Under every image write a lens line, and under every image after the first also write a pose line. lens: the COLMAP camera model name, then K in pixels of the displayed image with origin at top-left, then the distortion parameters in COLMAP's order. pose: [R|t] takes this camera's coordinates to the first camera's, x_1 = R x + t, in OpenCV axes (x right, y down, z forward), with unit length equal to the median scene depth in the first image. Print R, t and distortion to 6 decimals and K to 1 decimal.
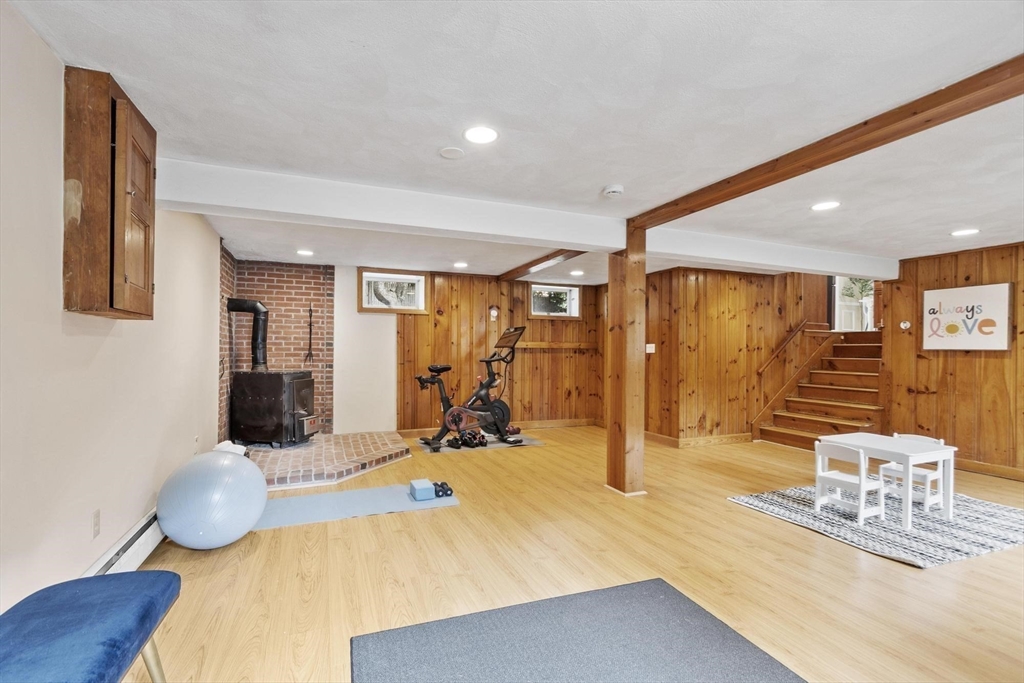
lens RADIAL K [[451.0, 0, 490.7], [0, 451.0, 348.7], [0, 0, 1]] dist [-0.000261, -0.000341]
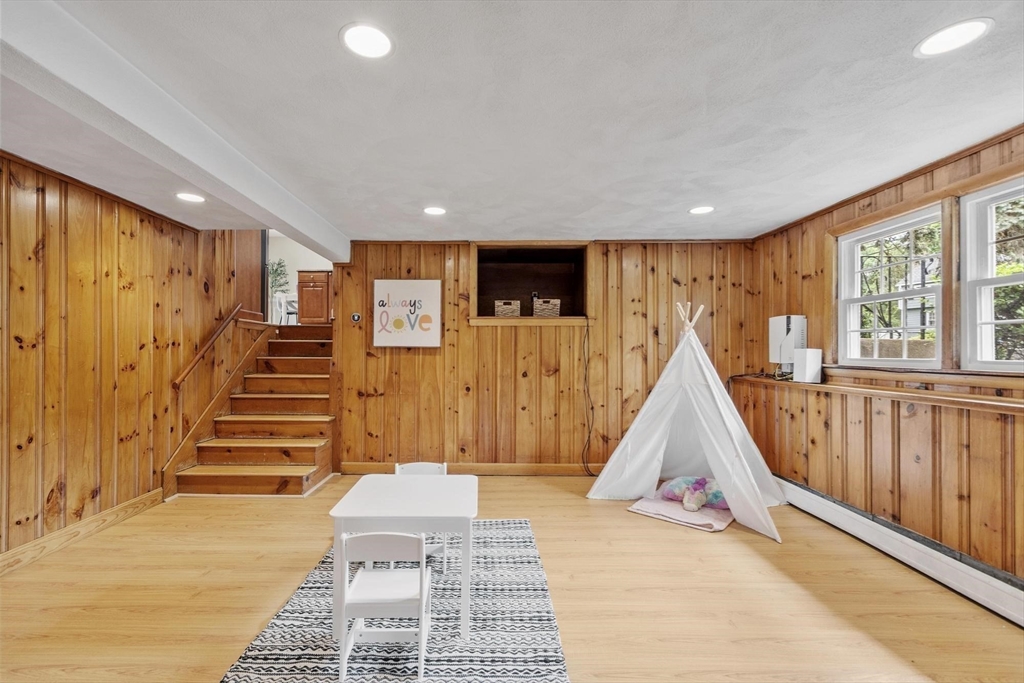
lens RADIAL K [[451.0, 0, 490.7], [0, 451.0, 348.7], [0, 0, 1]] dist [-0.000261, -0.000341]
pose [[0.368322, -0.001217, 0.929697, 0.199936], [-0.002173, 0.999995, 0.002170, 0.003689], [-0.929696, -0.002819, 0.368318, 0.407688]]
